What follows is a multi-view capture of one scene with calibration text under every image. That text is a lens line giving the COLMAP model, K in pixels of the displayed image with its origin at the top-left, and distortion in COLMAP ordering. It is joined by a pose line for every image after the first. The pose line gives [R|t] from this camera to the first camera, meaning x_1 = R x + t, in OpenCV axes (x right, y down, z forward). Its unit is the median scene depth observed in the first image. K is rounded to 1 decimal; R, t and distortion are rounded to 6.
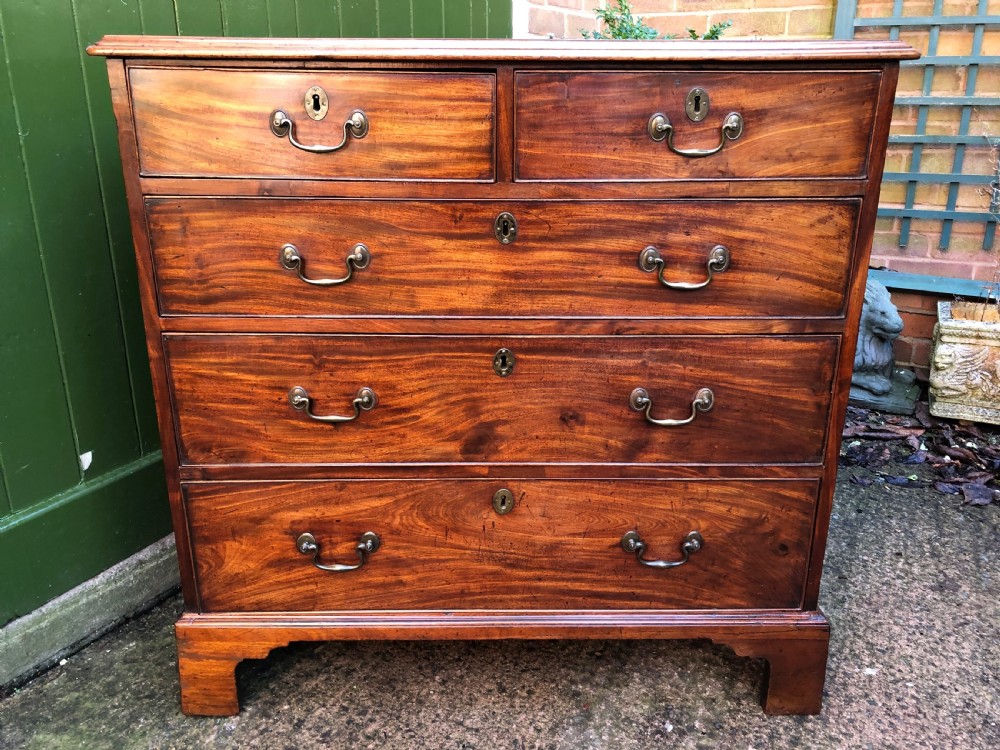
lens RADIAL K [[816.5, 0, 507.1], [0, 816.5, 363.4], [0, 0, 1]] dist [0.007538, 0.008078]
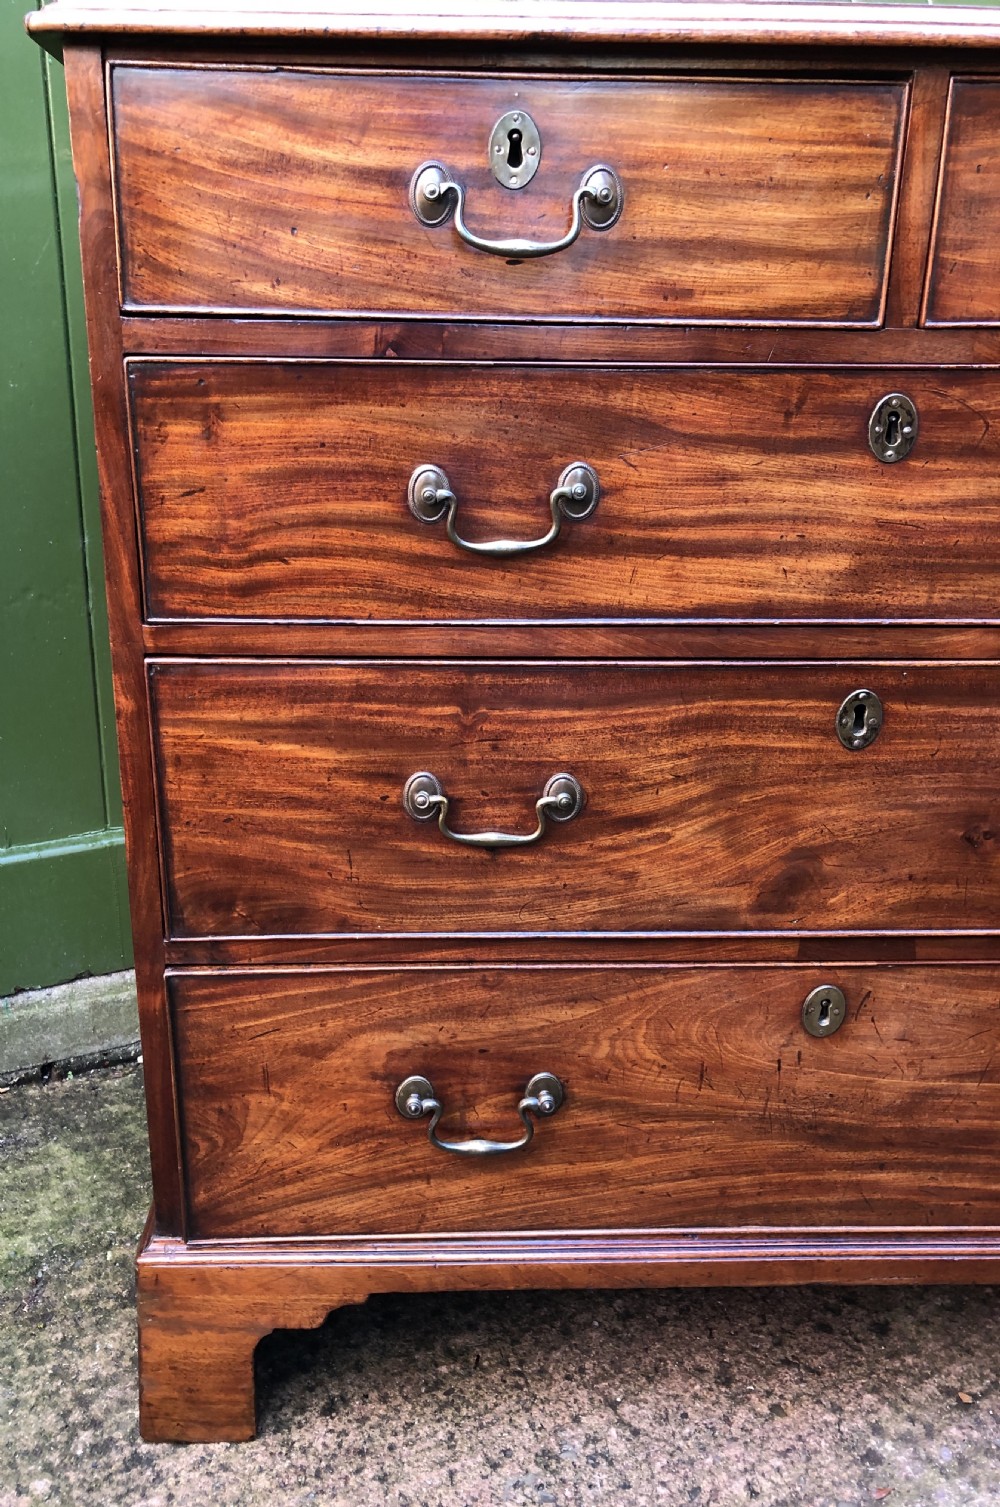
lens RADIAL K [[1226.4, 0, 432.1], [0, 1226.4, 743.4], [0, 0, 1]] dist [0.031587, -0.035552]
pose [[0.999924, -0.004826, 0.011384, -0.260035], [0.005057, 0.999780, -0.020332, 0.026395], [-0.011283, 0.020388, 0.999728, 0.283656]]
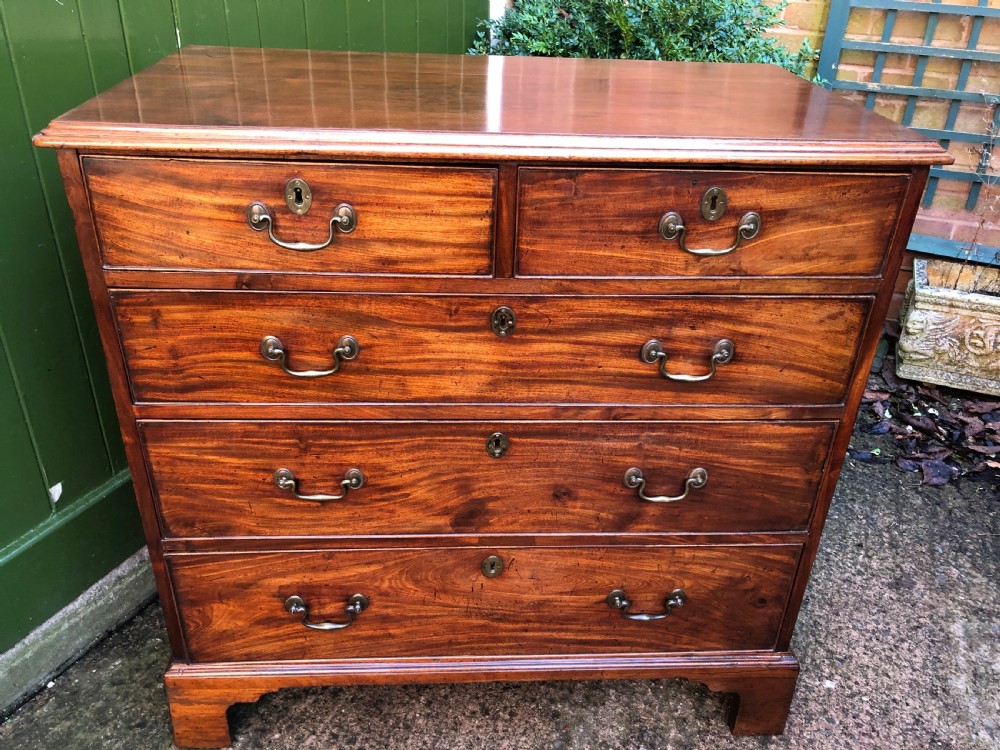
lens RADIAL K [[816.5, 0, 505.2], [0, 816.5, 362.2], [0, 0, 1]] dist [0.007538, 0.008078]
pose [[0.998558, 0.006488, 0.053295, -0.046967], [-0.016004, 0.983513, 0.180125, -0.273736], [-0.051248, -0.180718, 0.982199, 0.062311]]
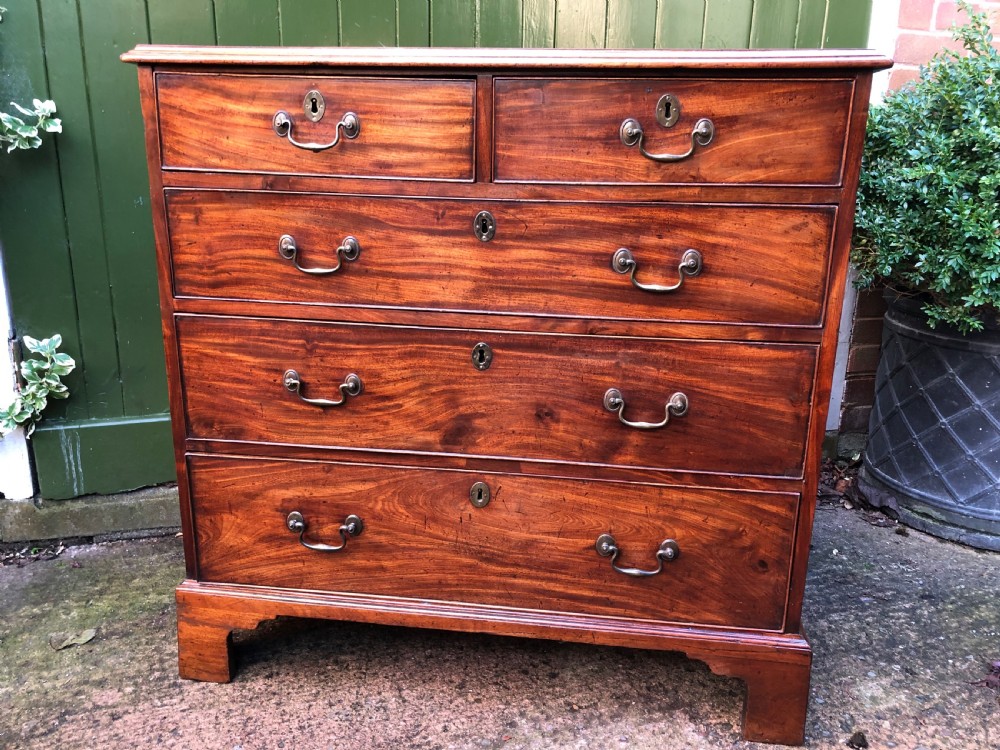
lens RADIAL K [[816.5, 0, 507.1], [0, 816.5, 362.5], [0, 0, 1]] dist [0.007538, 0.008078]
pose [[0.989633, 0.050429, -0.134473, 0.168110], [-0.059086, 0.996376, -0.061182, 0.068281], [0.130900, 0.068493, 0.989027, -0.024014]]
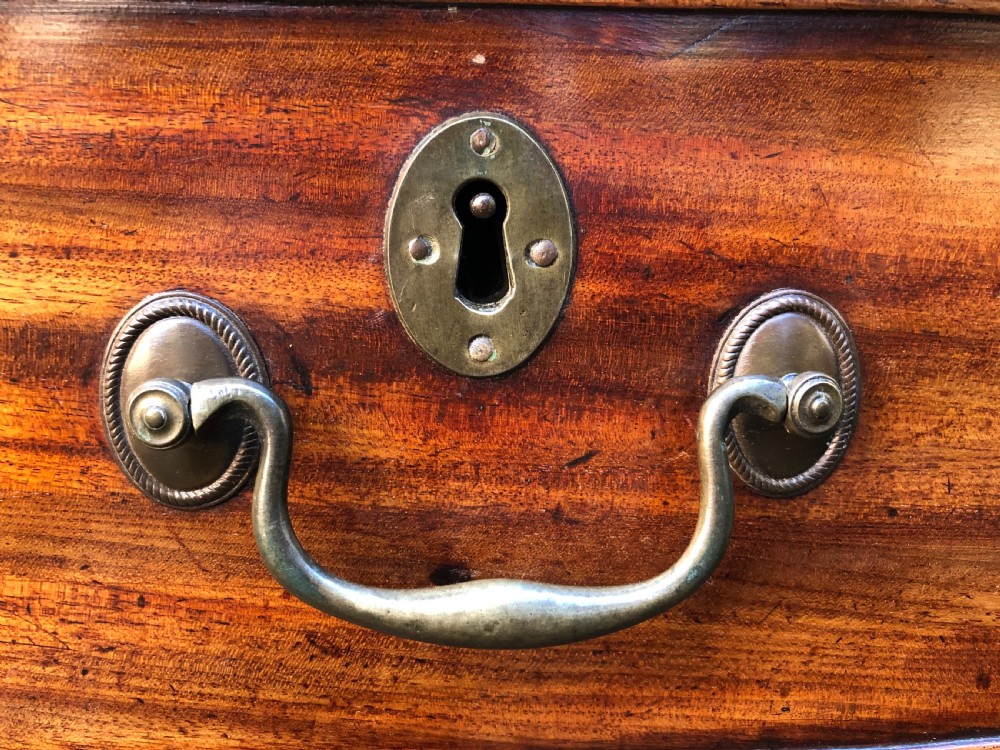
lens RADIAL K [[816.5, 0, 491.5], [0, 816.5, 374.7], [0, 0, 1]] dist [0.007538, 0.008078]
pose [[0.998639, -0.023762, 0.046432, -0.213791], [0.029021, 0.992816, -0.116081, -0.254971], [-0.043340, 0.117270, 0.992154, 0.788245]]
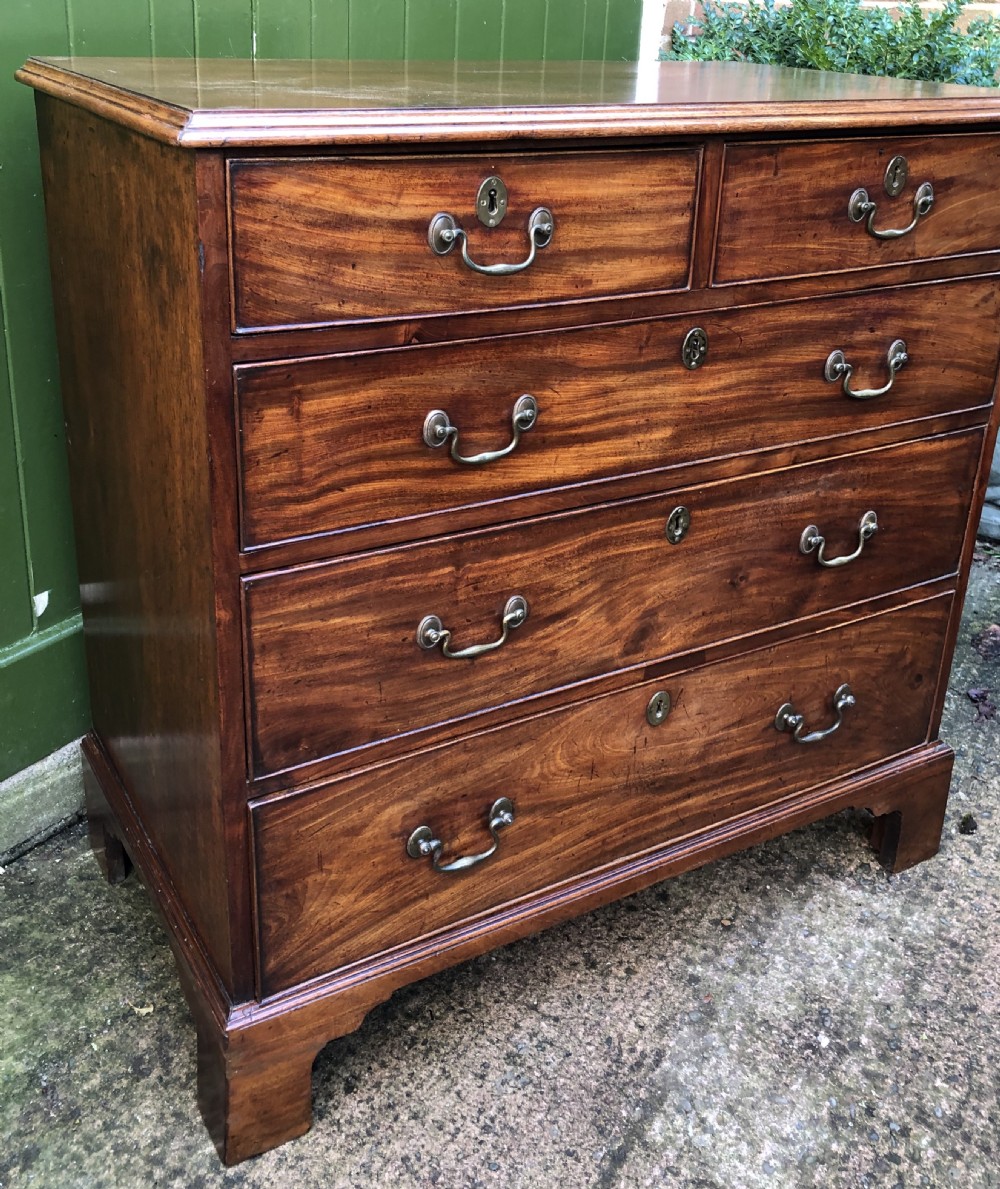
lens RADIAL K [[1240.4, 0, 481.9], [0, 1240.4, 456.9], [0, 0, 1]] dist [0.018658, 0.000000]
pose [[0.868628, -0.152502, 0.471411, -0.675529], [0.130498, 0.988276, 0.079251, -0.173514], [-0.477970, -0.007322, 0.878345, 0.099403]]
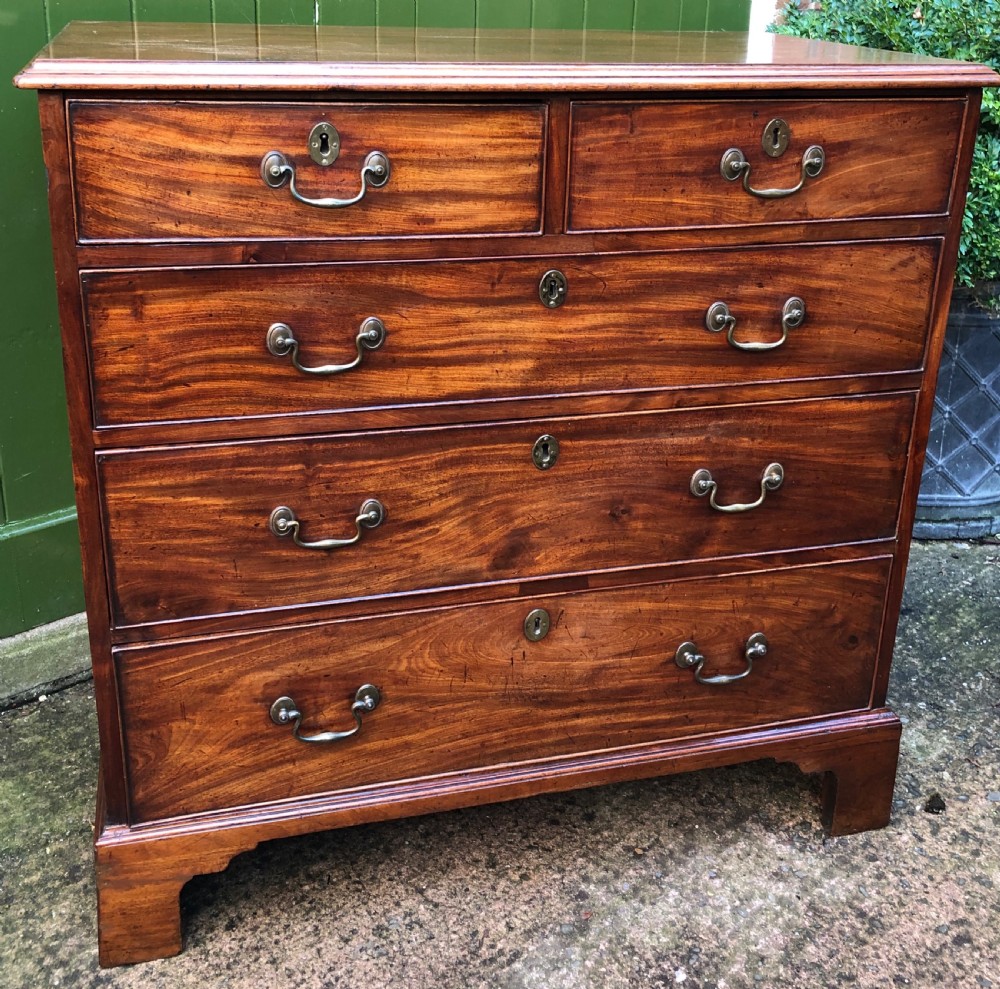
lens RADIAL K [[1174.6, 0, 498.0], [0, 1174.6, 357.7], [0, 0, 1]] dist [0.020091, 0.000000]
pose [[0.967855, -0.060350, 0.244163, -0.320633], [0.059169, 0.998174, 0.012174, -0.109616], [-0.244452, 0.002664, 0.969658, -0.096088]]
